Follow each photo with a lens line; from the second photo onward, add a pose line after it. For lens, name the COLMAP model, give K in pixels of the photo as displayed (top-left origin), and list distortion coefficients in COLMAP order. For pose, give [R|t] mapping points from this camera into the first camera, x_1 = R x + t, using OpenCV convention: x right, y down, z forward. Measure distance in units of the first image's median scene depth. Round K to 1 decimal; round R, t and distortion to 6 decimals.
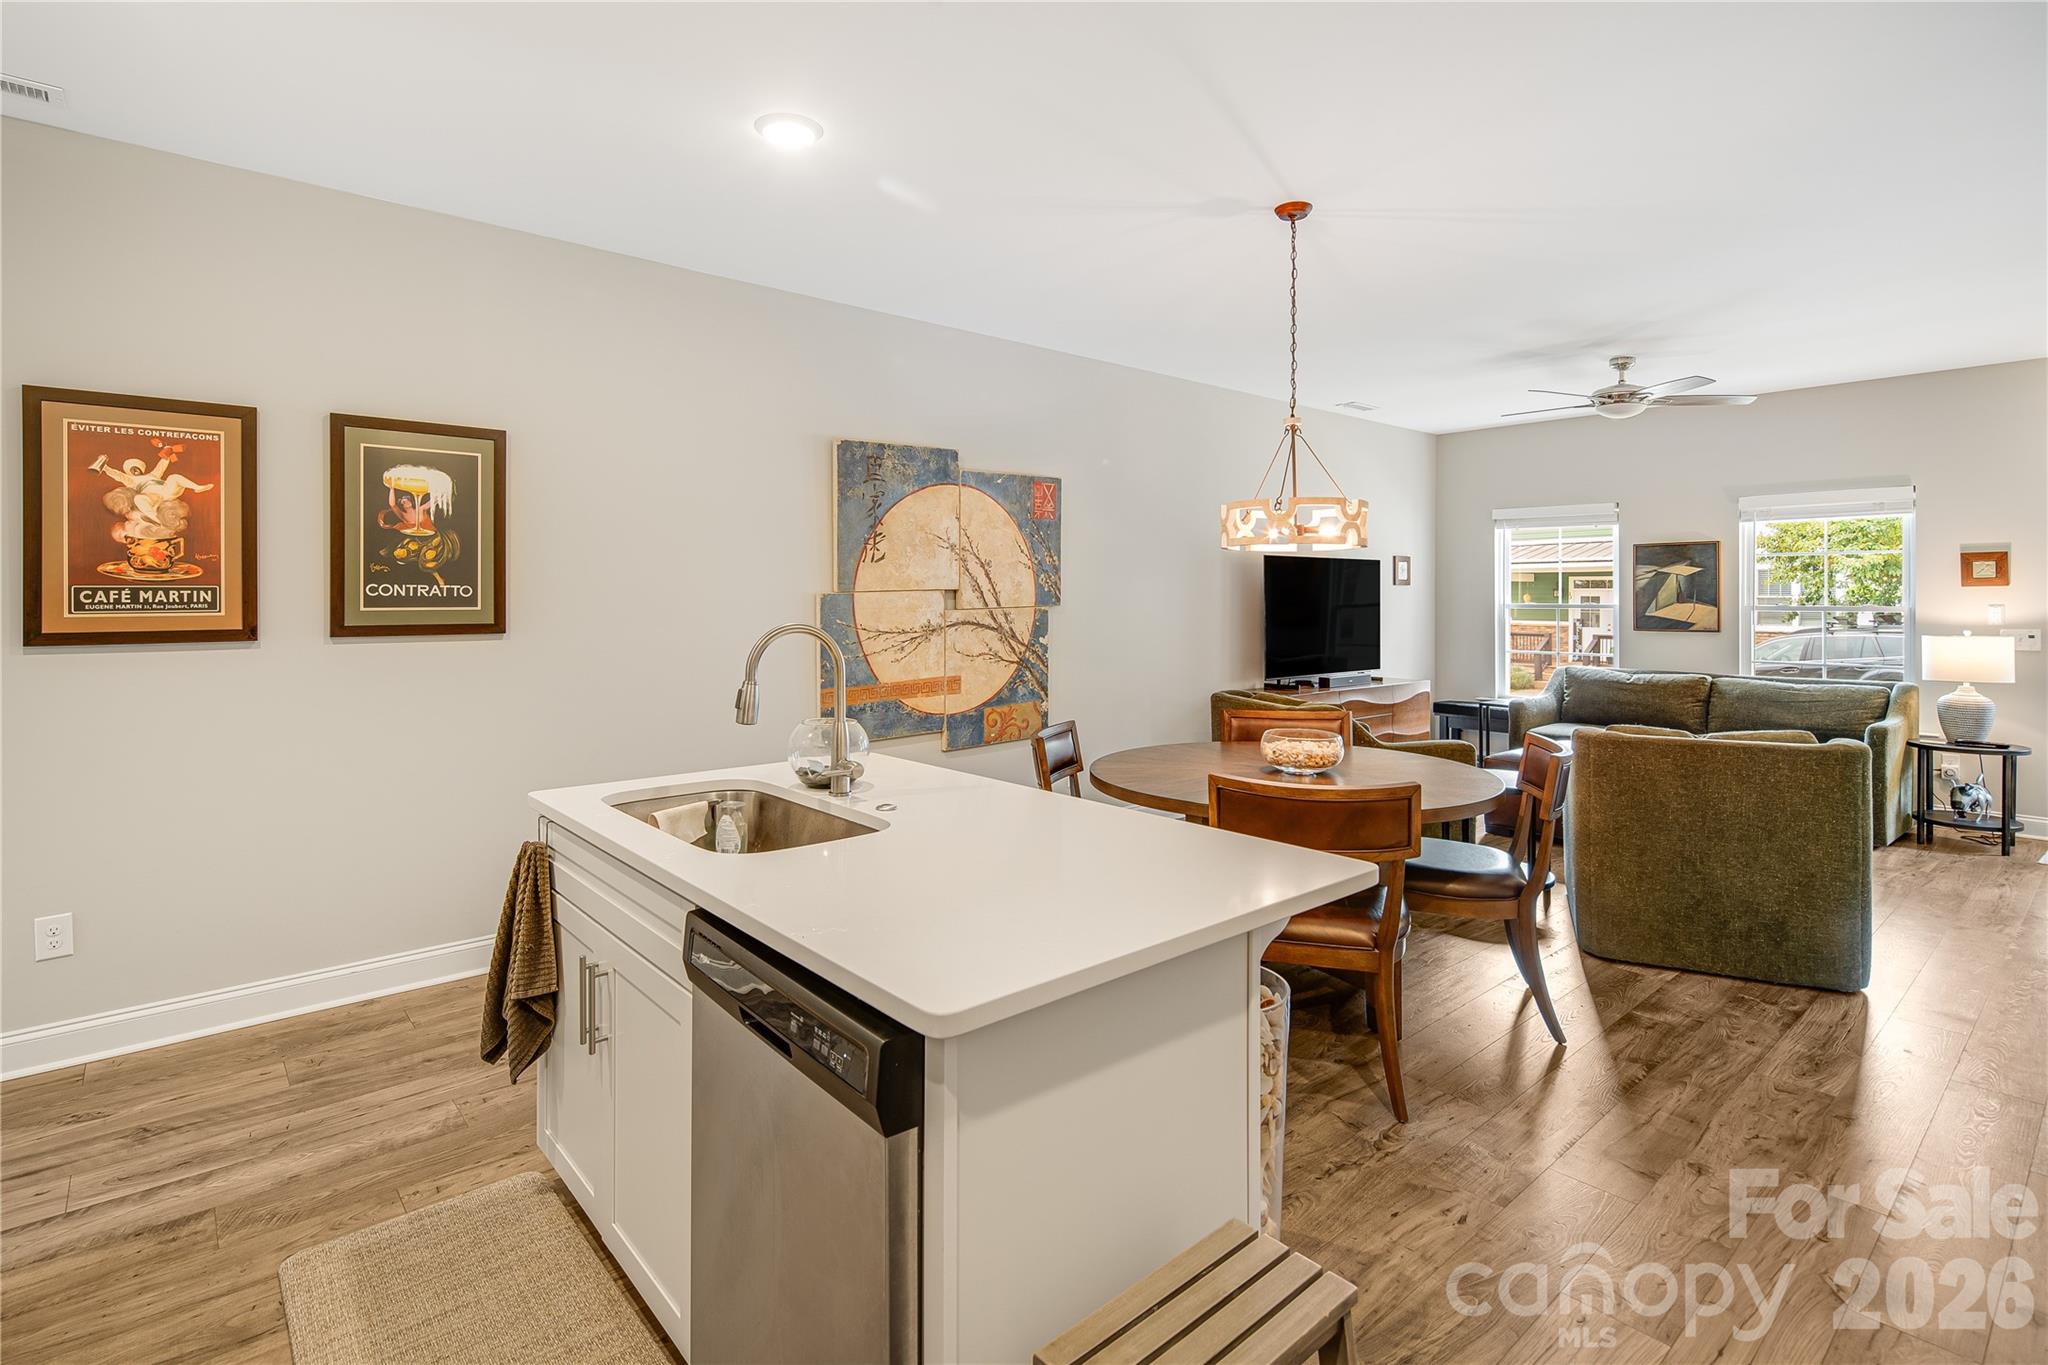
lens RADIAL K [[1001.9, 0, 1028.2], [0, 1001.9, 595.1], [0, 0, 1]] dist [0.004956, -0.002049]
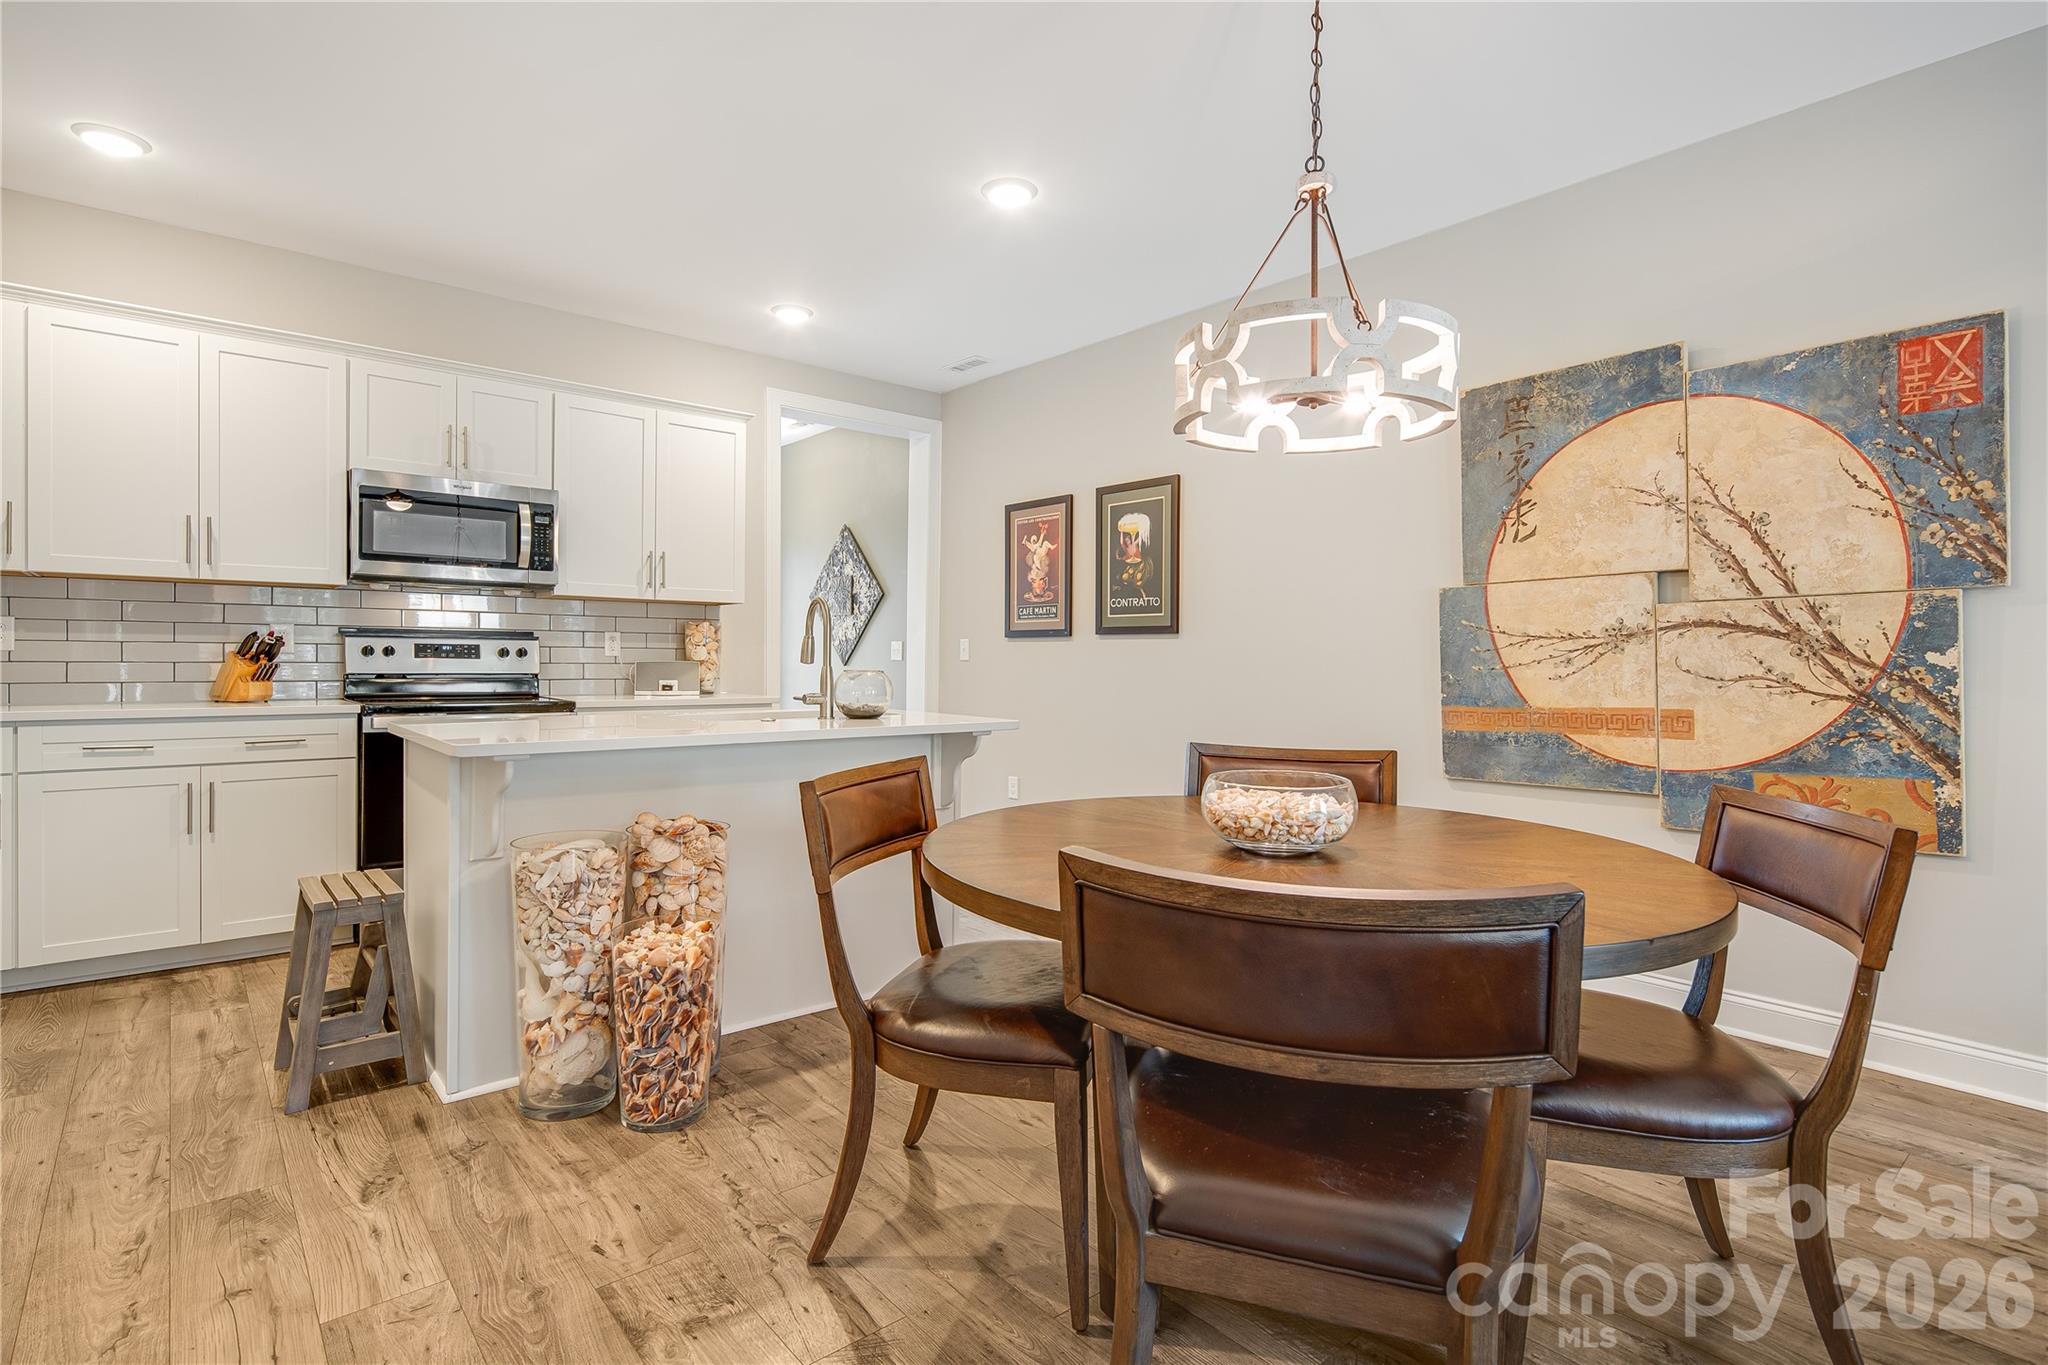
lens RADIAL K [[995.5, 0, 1004.5], [0, 995.5, 677.2], [0, 0, 1]] dist [0.002482, -0.002231]
pose [[-0.027189, 0.017807, -0.999472, 0.560611], [-0.009969, 0.999787, 0.018084, 0.054461], [0.999581, 0.010456, -0.027006, 0.608425]]
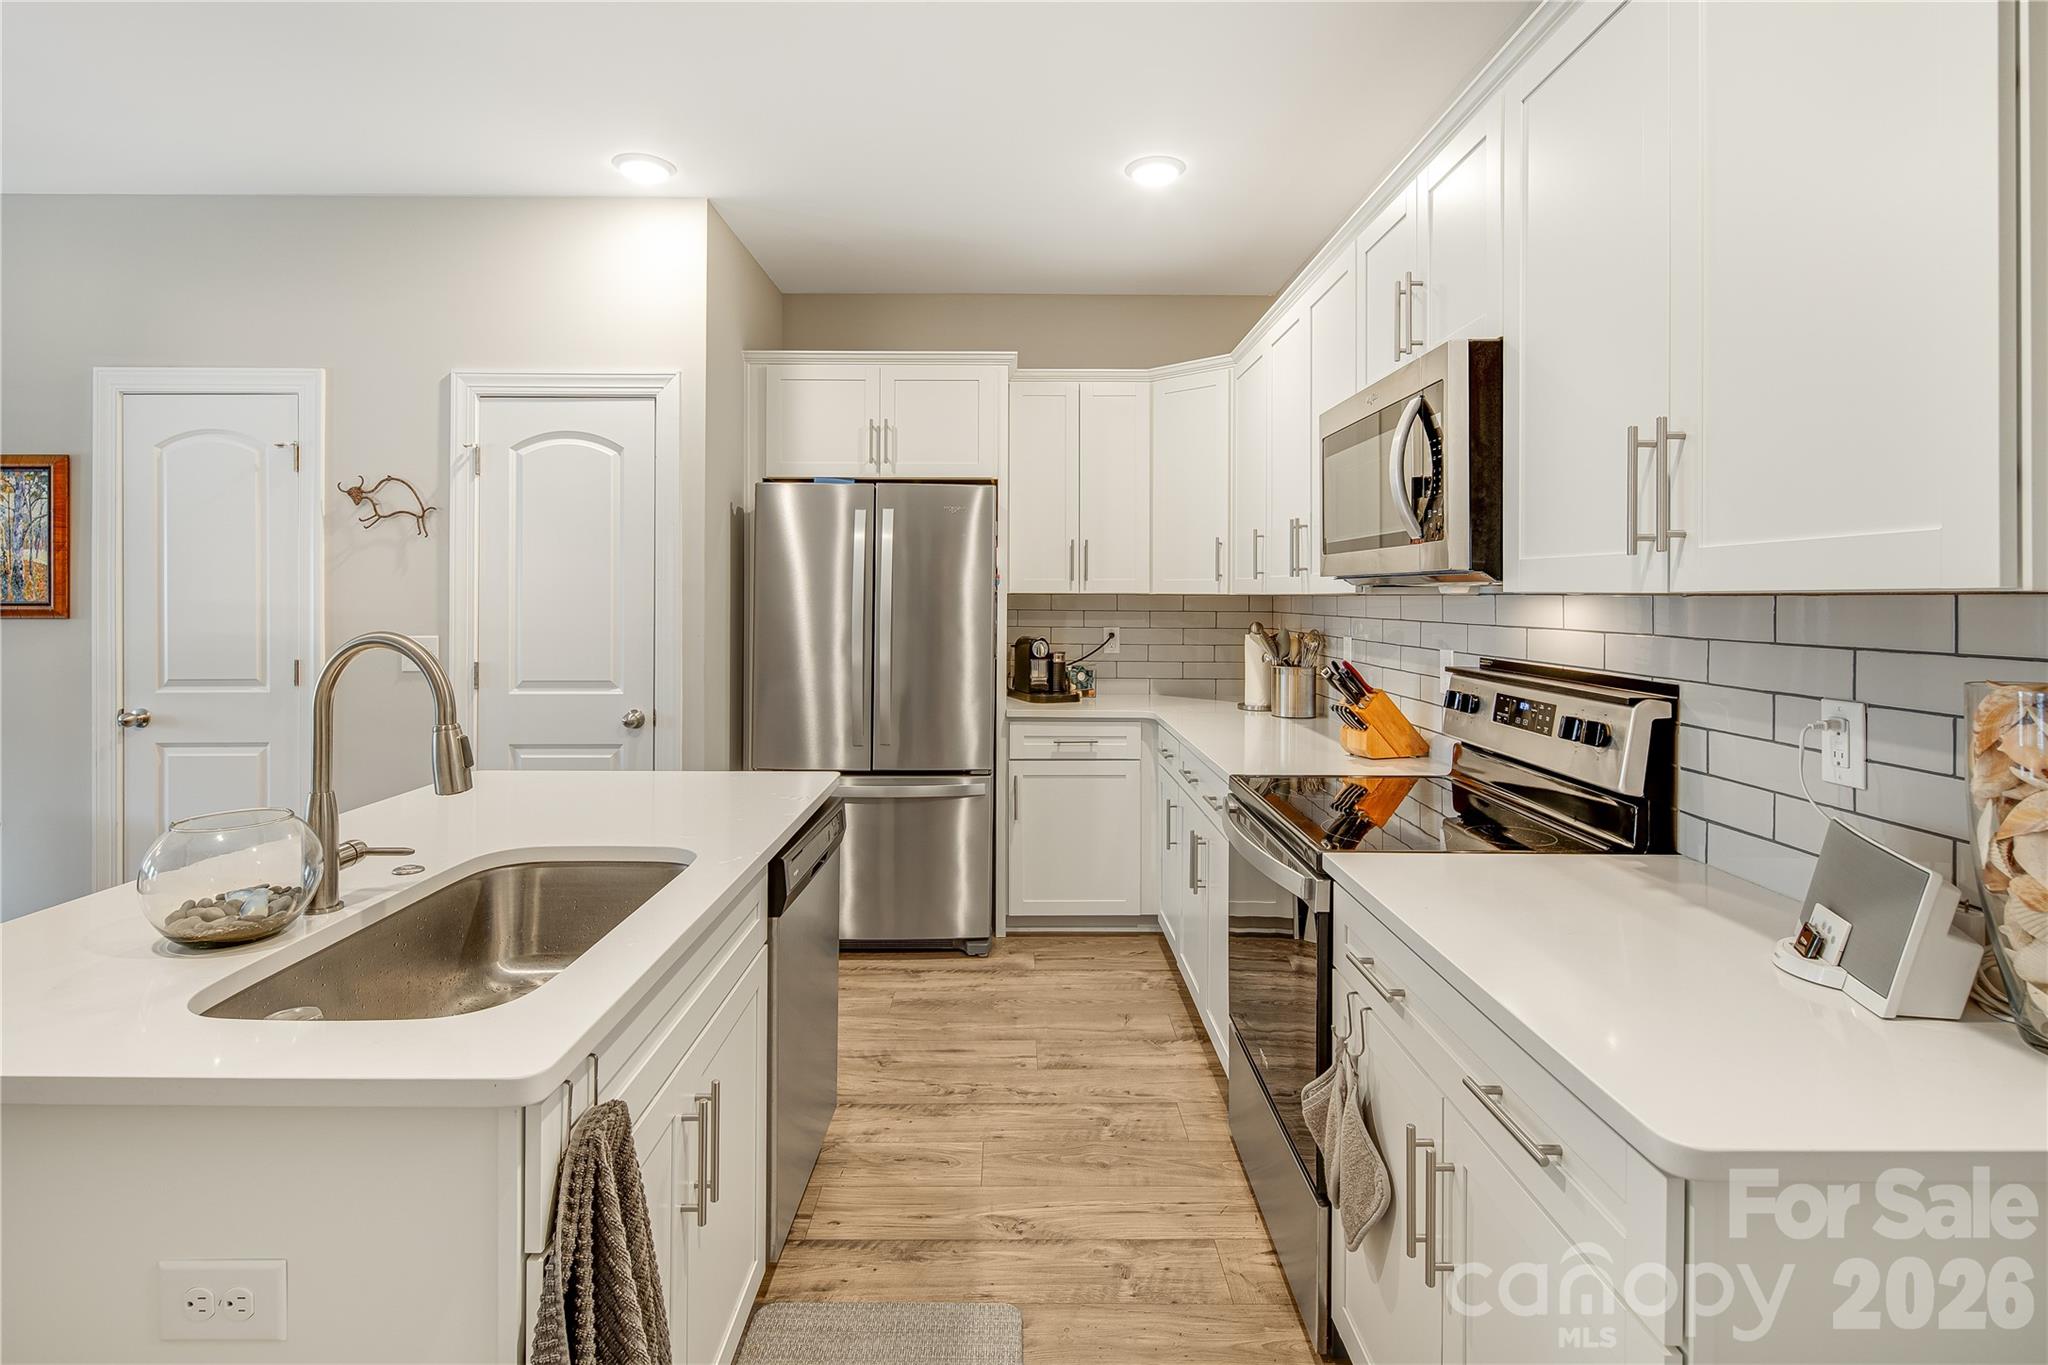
lens RADIAL K [[995.5, 0, 1013.2], [0, 995.5, 595.4], [0, 0, 1]] dist [0.002482, -0.002231]
pose [[-0.752612, -0.002559, 0.658460, -0.430553], [-0.004778, 0.999987, -0.001575, 0.002954], [-0.658447, -0.004331, -0.752614, 0.559334]]
